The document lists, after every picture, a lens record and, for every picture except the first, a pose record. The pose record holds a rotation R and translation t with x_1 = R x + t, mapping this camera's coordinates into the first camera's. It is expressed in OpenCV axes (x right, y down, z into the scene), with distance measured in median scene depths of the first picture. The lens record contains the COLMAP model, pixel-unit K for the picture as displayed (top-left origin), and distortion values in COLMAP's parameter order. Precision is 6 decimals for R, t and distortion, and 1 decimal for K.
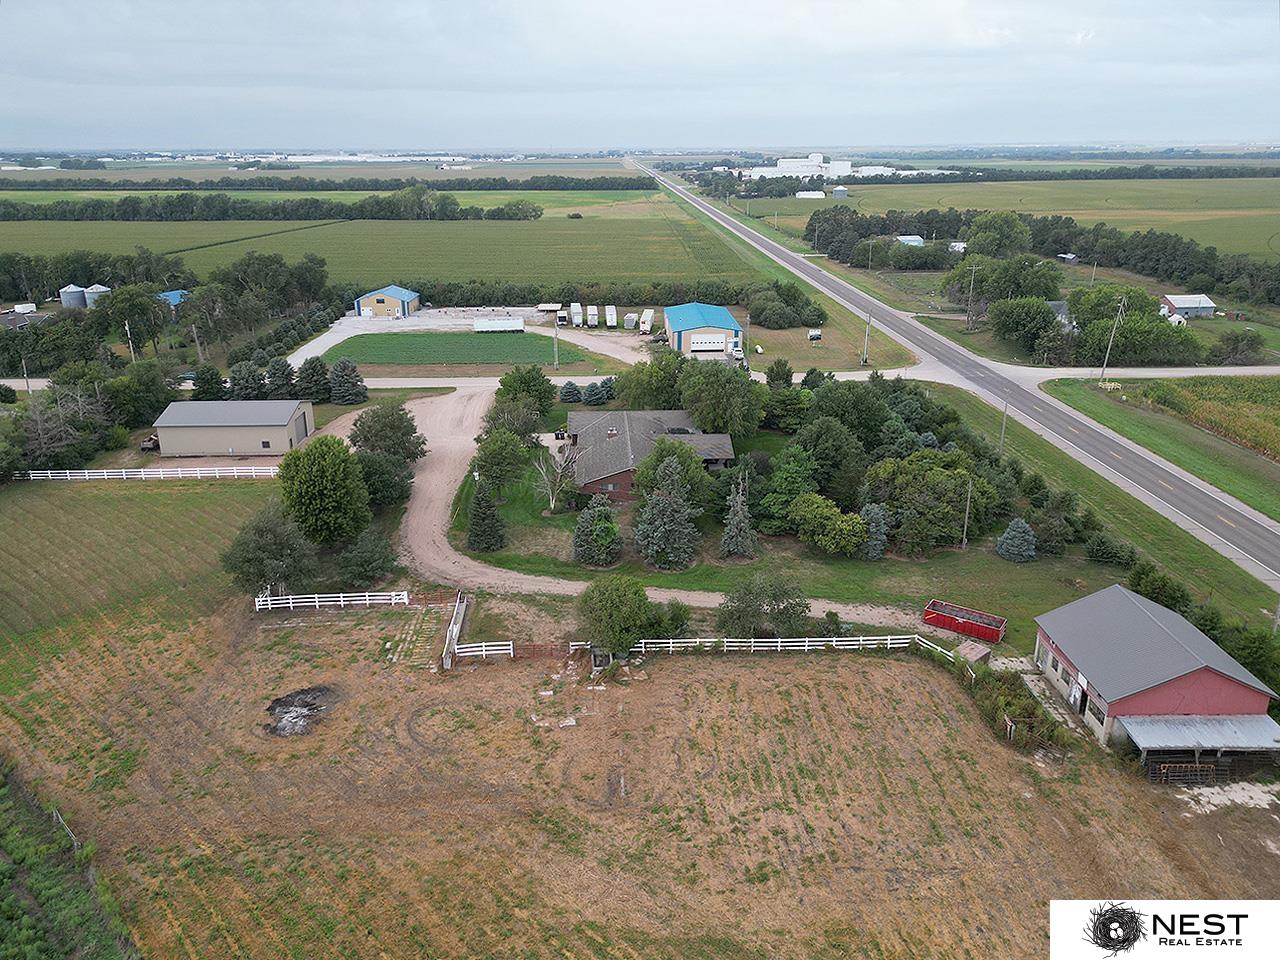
lens RADIAL K [[906.1, 0, 572.8], [0, 906.1, 475.1], [0, 0, 1]] dist [0.080515, -0.056092]
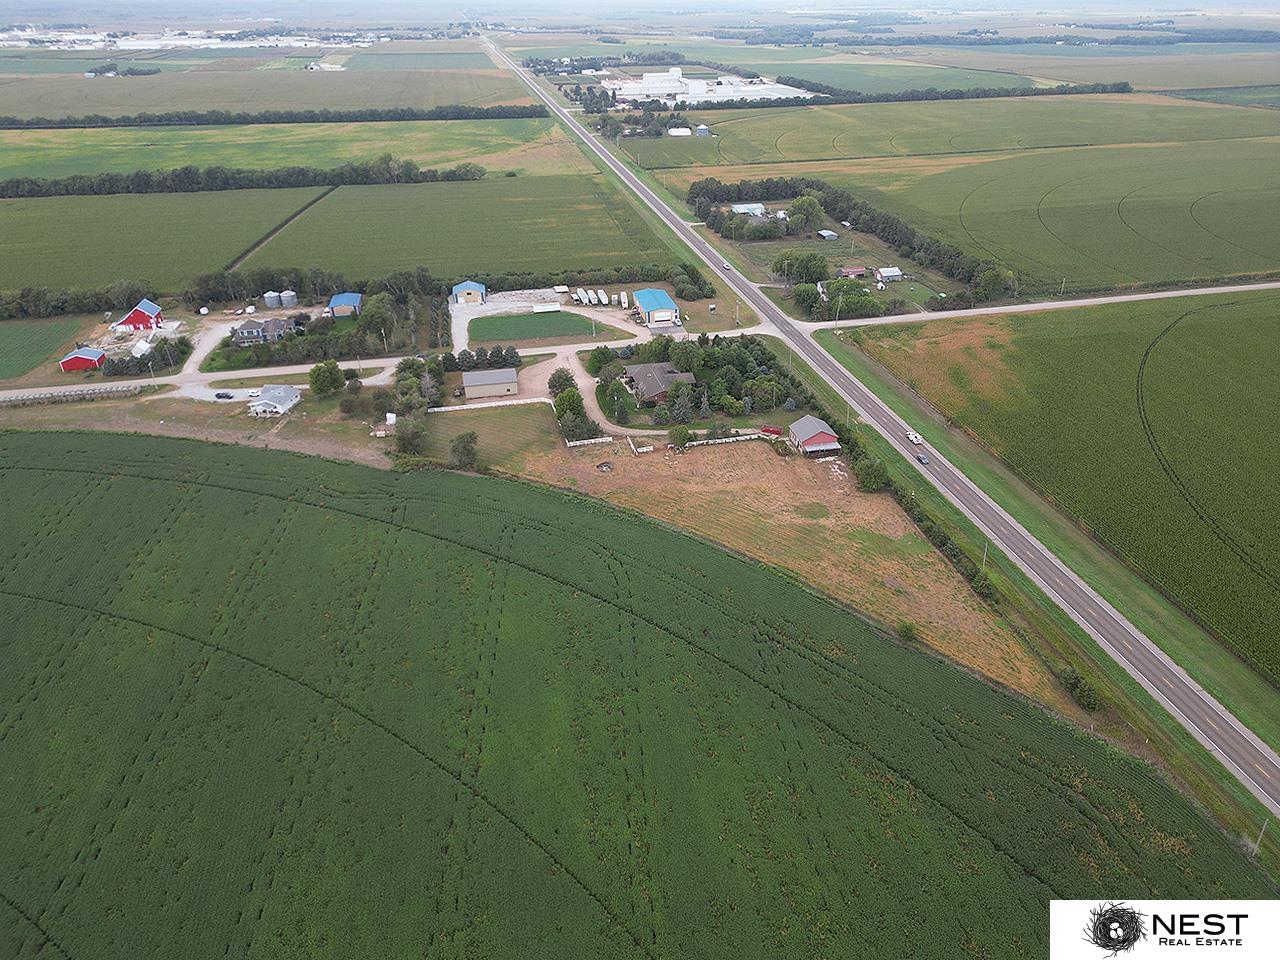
lens RADIAL K [[904.2, 0, 623.5], [0, 904.2, 482.0], [0, 0, 1]] dist [0.079598, -0.066744]
pose [[0.978676, -0.098960, 0.180003, -0.566953], [0.073294, 0.986854, 0.144042, -0.135509], [-0.191891, -0.127777, 0.973063, -1.670858]]
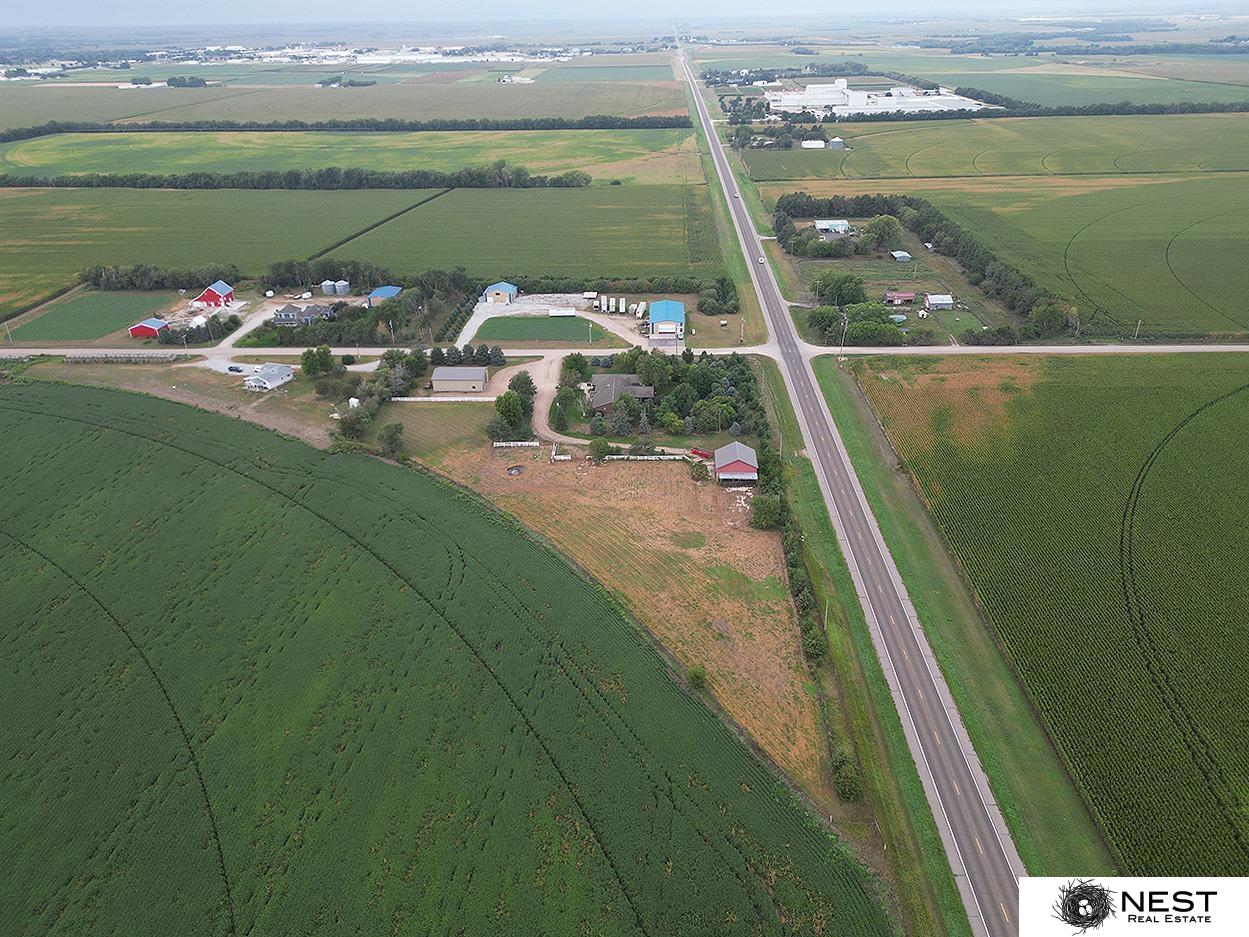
lens RADIAL K [[884.2, 0, 558.9], [0, 884.2, 463.7], [0, 0, 1]] dist [0.080515, -0.056092]
pose [[0.997388, 0.018717, -0.069767, 0.090159], [-0.010451, 0.993075, 0.117014, -0.129975], [0.071475, -0.115980, 0.990677, -1.670423]]
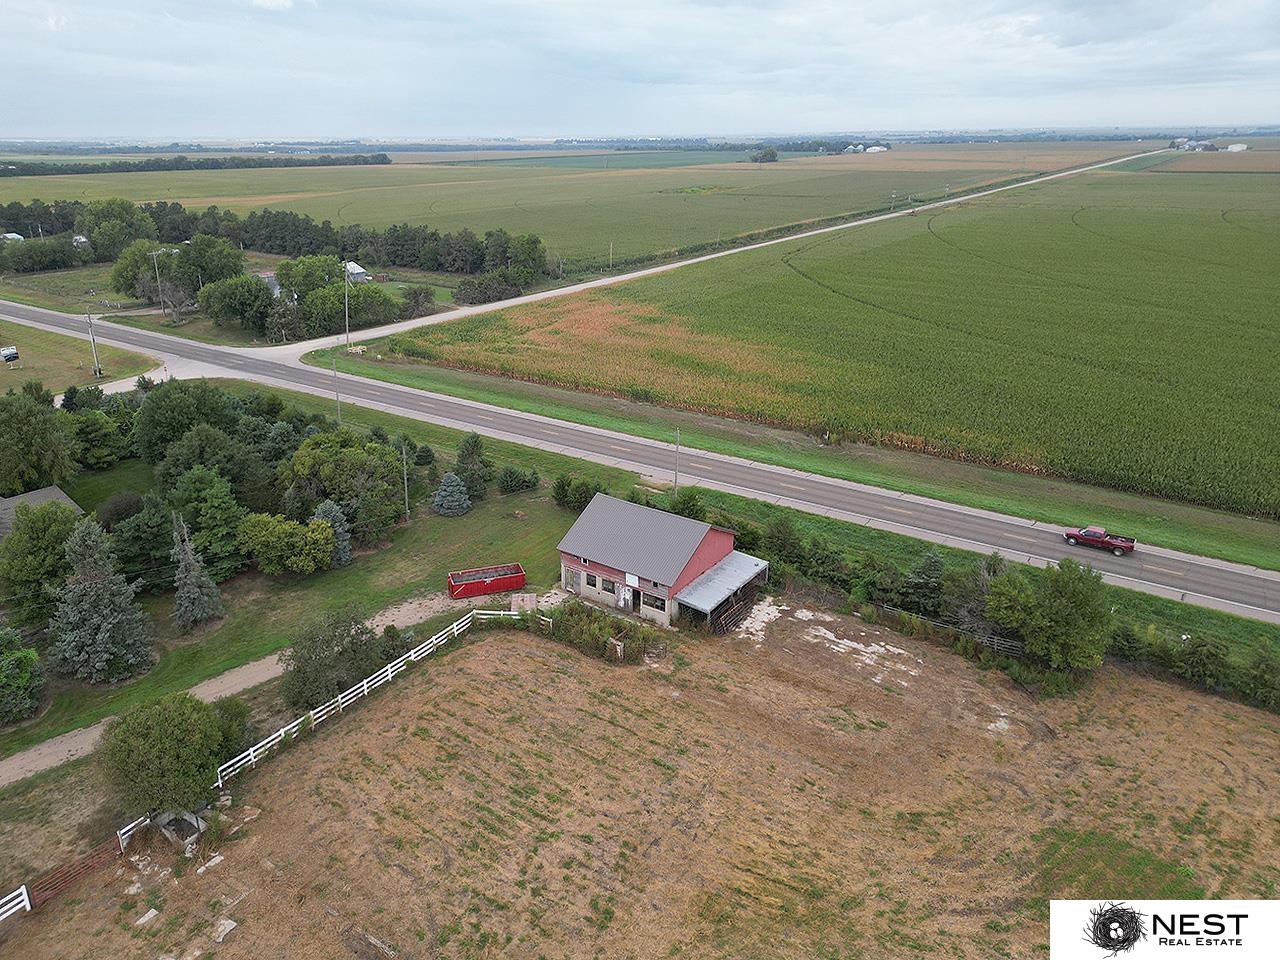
lens RADIAL K [[919.6, 0, 603.9], [0, 919.6, 525.1], [0, 0, 1]] dist [0.072931, -0.062202]
pose [[0.578991, -0.318938, 0.750366, -0.156729], [0.283632, 0.941624, 0.181378, -0.028607], [-0.764410, 0.107812, 0.635652, 0.199872]]
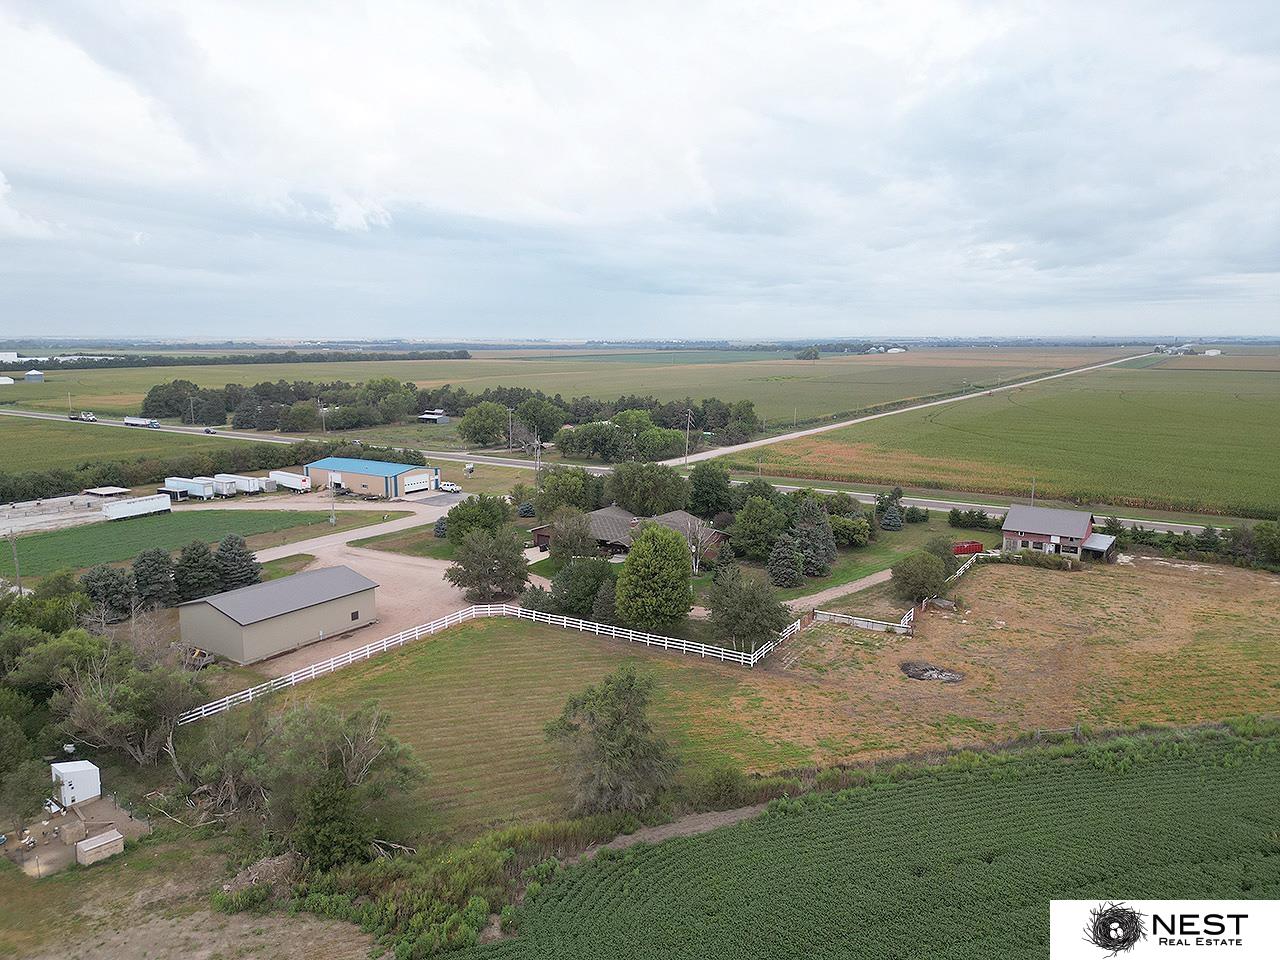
lens RADIAL K [[933.8, 0, 656.3], [0, 933.8, 479.1], [0, 0, 1]] dist [0.069862, -0.064830]
pose [[0.543972, -0.124271, 0.829850, -1.018671], [0.283585, 0.958008, -0.042429, -0.044032], [-0.789730, 0.258414, 0.556371, 0.299459]]
